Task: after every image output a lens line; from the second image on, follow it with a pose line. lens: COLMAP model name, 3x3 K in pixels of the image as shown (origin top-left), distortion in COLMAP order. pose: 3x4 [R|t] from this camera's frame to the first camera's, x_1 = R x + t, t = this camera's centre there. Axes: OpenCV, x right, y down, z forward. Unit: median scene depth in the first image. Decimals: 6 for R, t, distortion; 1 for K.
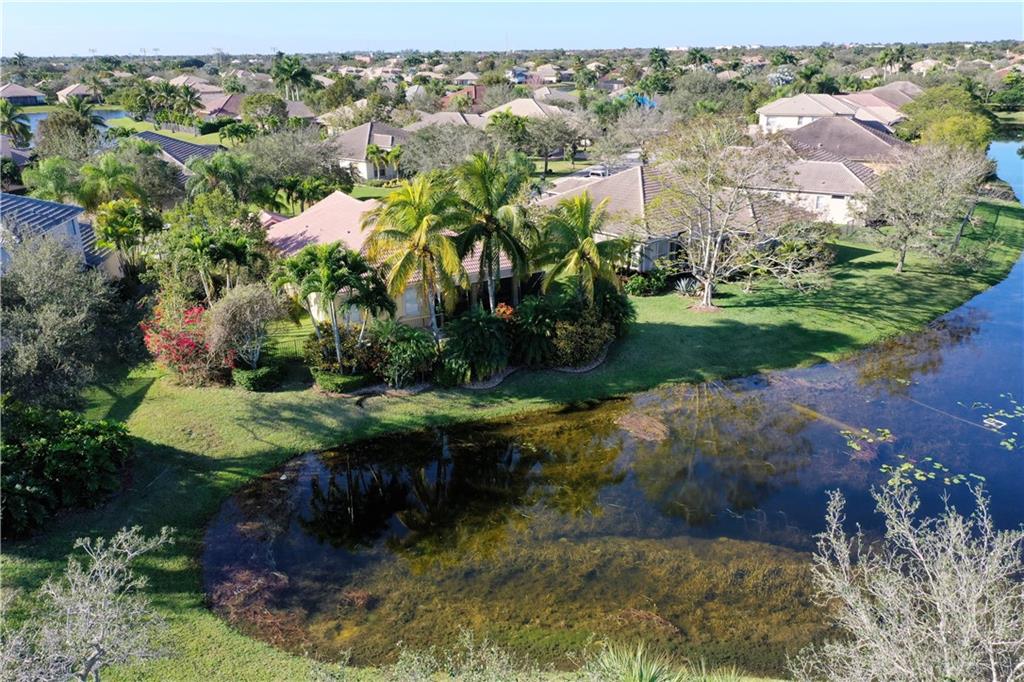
lens RADIAL K [[806.3, 0, 512.0], [0, 806.3, 341.0], [0, 0, 1]] dist [0.019096, -0.002154]
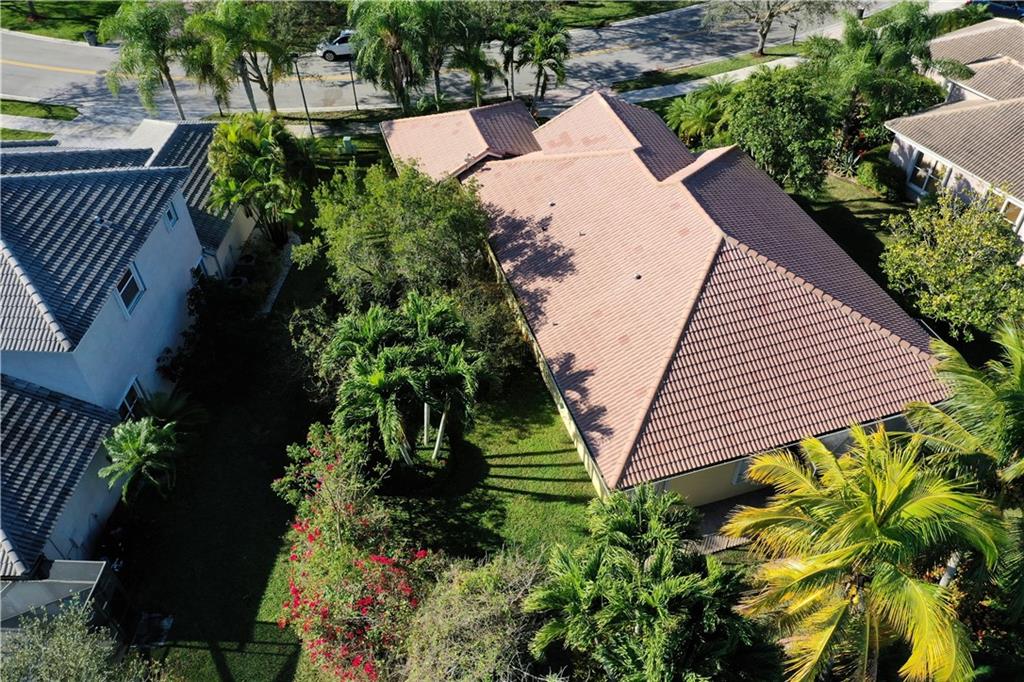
lens RADIAL K [[806.3, 0, 512.0], [0, 806.3, 341.0], [0, 0, 1]] dist [0.019096, -0.002154]
pose [[0.977265, 0.143015, -0.156522, -0.178962], [-0.069029, 0.912641, 0.402891, -0.284769], [0.200468, -0.382926, 0.901765, 0.444335]]
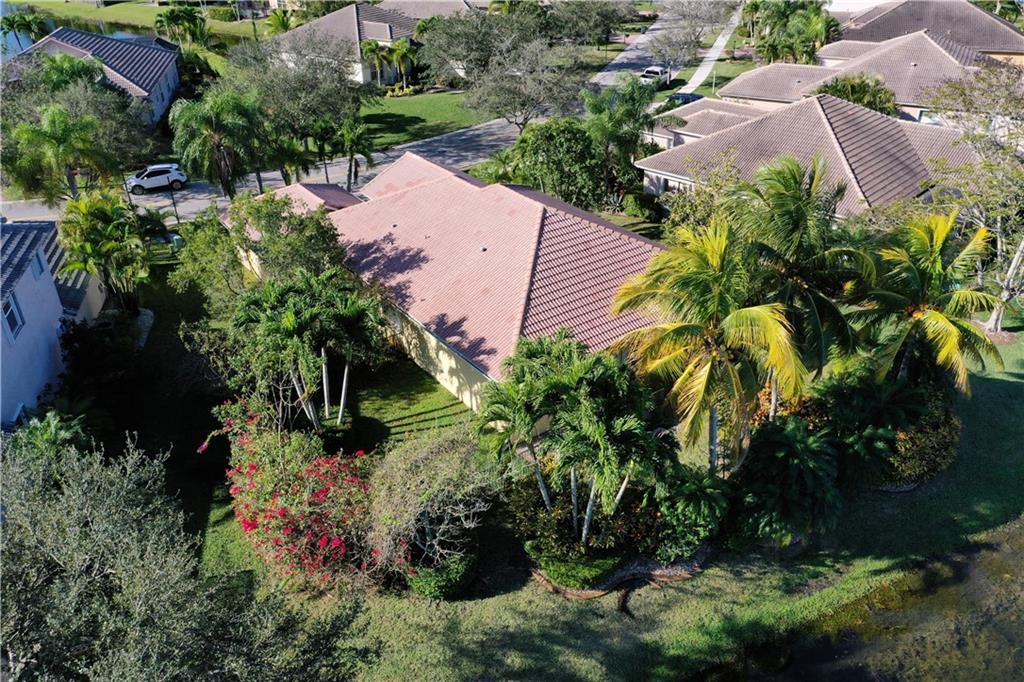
lens RADIAL K [[798.4, 0, 512.0], [0, 798.4, 341.0], [0, 0, 1]] dist [0.005562, 0.002622]
pose [[0.994821, -0.053395, 0.086490, -0.220551], [0.037521, 0.983722, 0.175738, -0.162063], [-0.094466, -0.171583, 0.980630, 0.333061]]
